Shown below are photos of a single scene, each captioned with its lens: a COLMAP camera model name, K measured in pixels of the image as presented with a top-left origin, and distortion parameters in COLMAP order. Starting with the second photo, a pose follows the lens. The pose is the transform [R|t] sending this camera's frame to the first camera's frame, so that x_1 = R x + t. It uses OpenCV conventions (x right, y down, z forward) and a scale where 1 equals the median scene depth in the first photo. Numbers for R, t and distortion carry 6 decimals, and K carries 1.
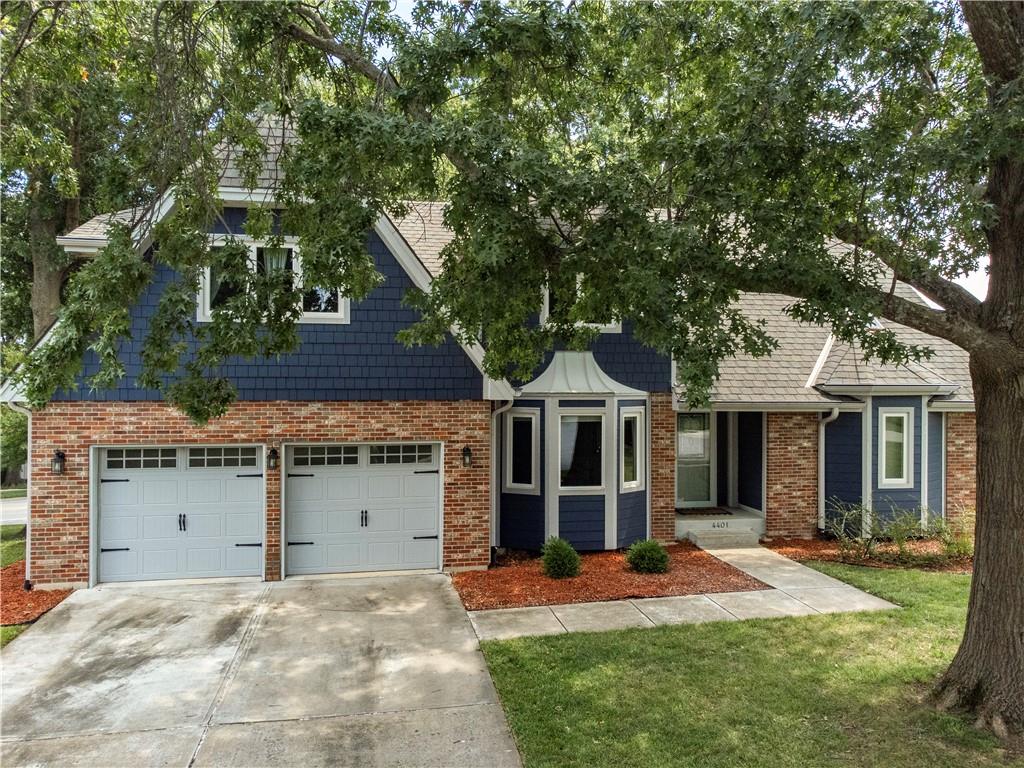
lens RADIAL K [[765.4, 0, 511.5], [0, 765.4, 387.2], [0, 0, 1]] dist [0.027674, 0.002714]
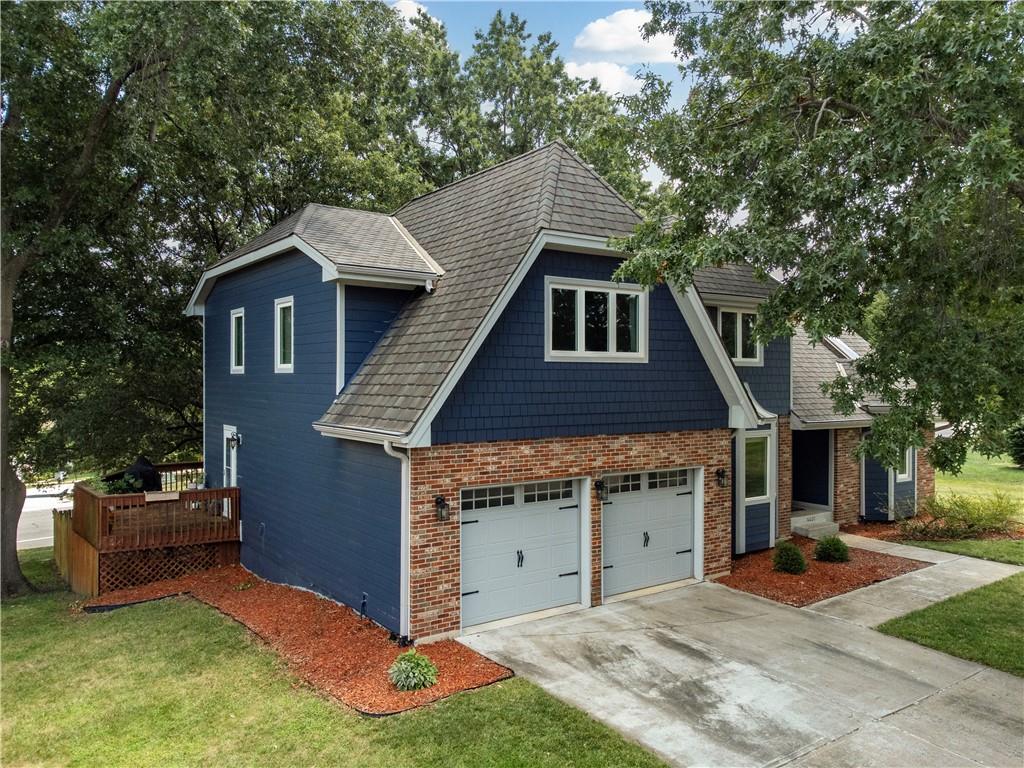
lens RADIAL K [[765.4, 0, 511.9], [0, 765.4, 377.6], [0, 0, 1]] dist [0.027674, 0.002714]
pose [[0.896913, -0.000020, 0.442207, -0.917932], [0.004529, 0.999948, -0.009140, -0.054998], [-0.442184, 0.010201, 0.896866, 0.105876]]
